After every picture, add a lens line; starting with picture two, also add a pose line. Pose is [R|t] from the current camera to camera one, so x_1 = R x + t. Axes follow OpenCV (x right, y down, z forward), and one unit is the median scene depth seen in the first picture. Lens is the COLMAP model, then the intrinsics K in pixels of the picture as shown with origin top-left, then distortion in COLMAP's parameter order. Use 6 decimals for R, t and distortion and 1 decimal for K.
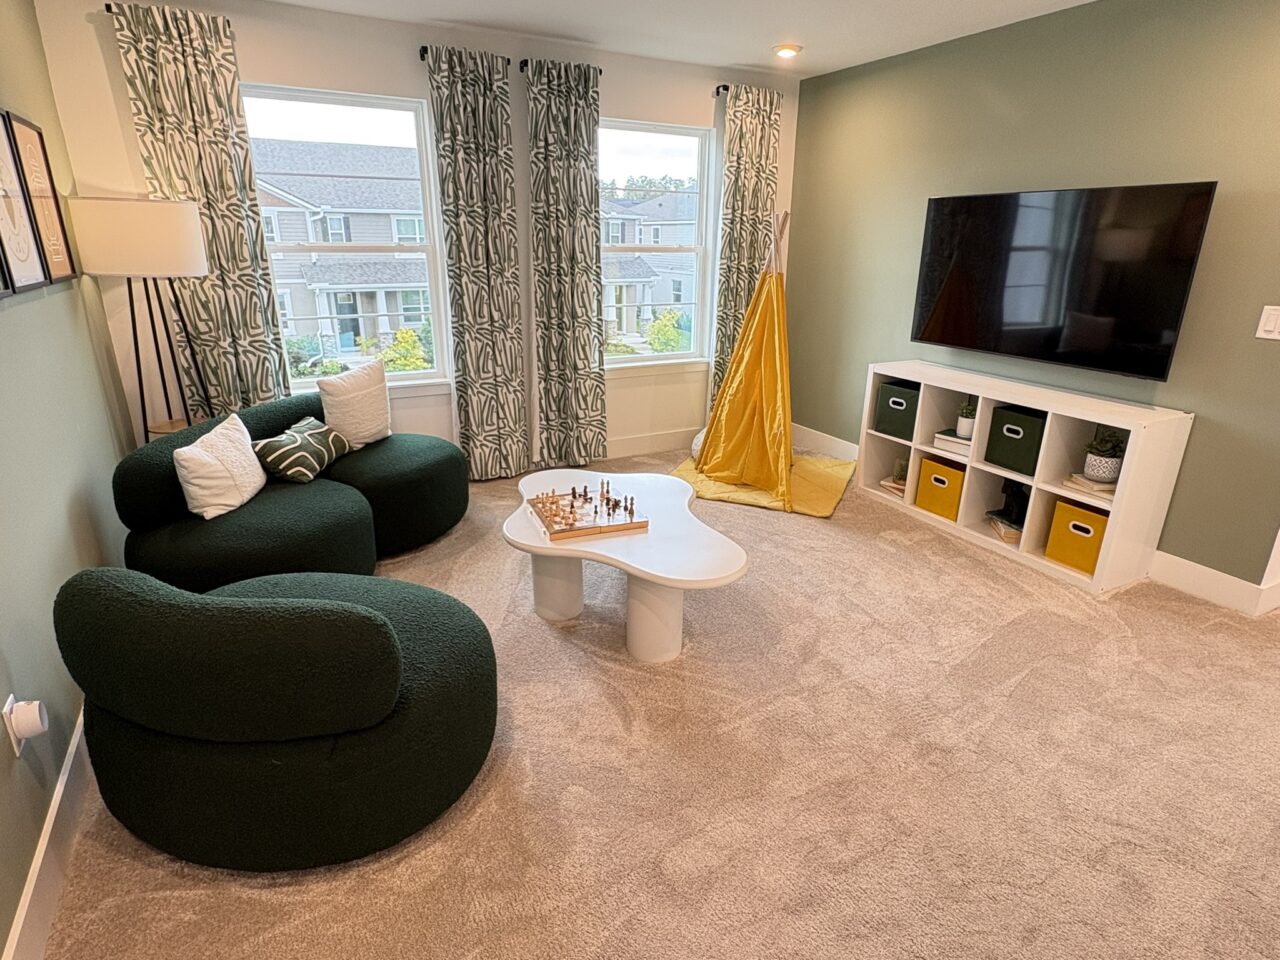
lens RADIAL K [[706.0, 0, 640.0], [0, 706.0, 480.0], [0, 0, 1]] dist [-0.001892, -0.001238]
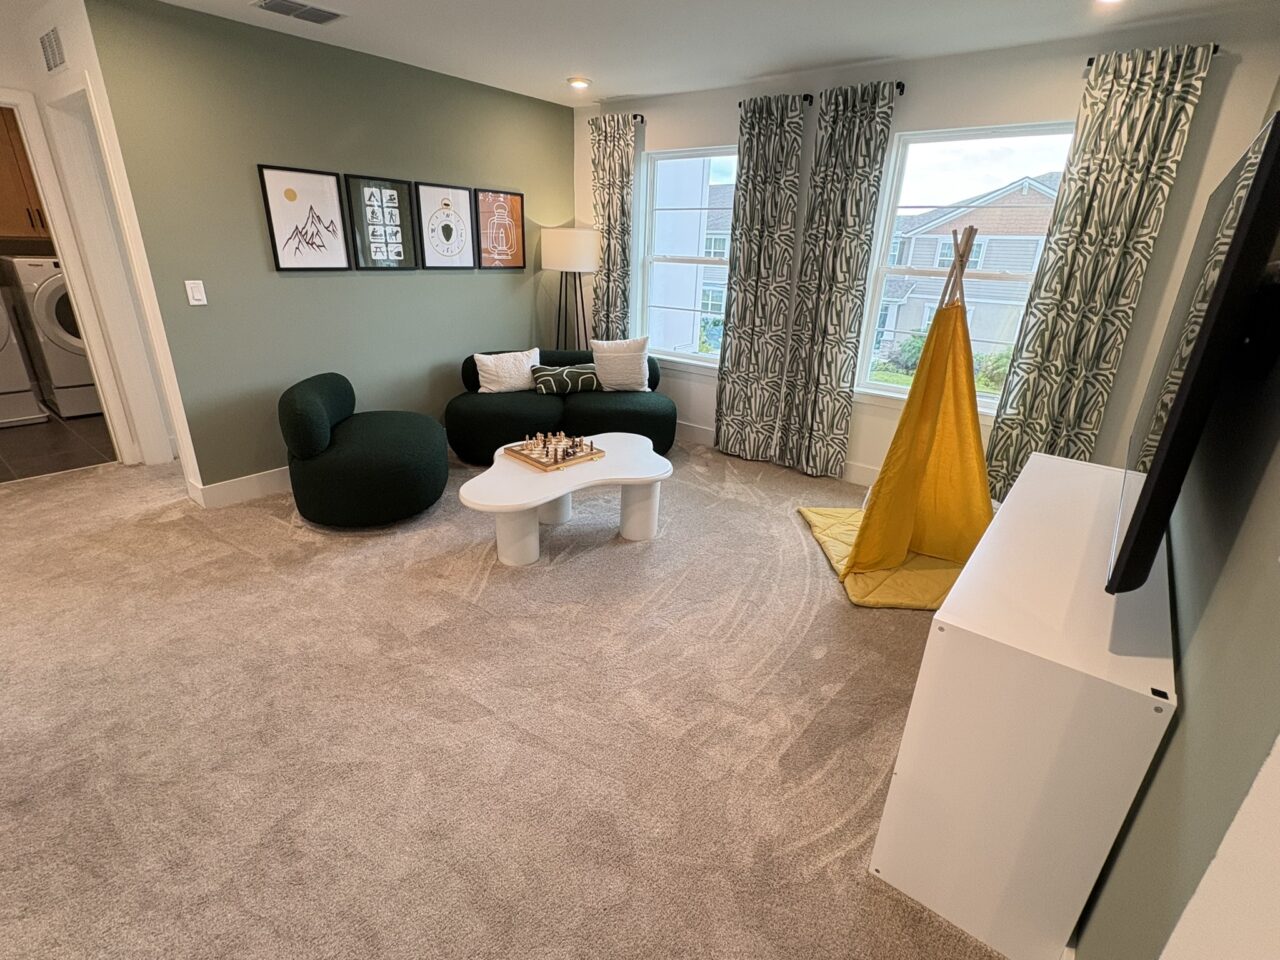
lens RADIAL K [[604.8, 0, 640.0], [0, 604.8, 480.0], [0, 0, 1]] dist [-0.009469, 0.000345]
pose [[0.394075, 0.330061, -0.857767, 0.672911], [-0.326404, 0.922712, 0.205094, -0.131866], [0.859165, 0.199157, 0.471351, 0.408969]]
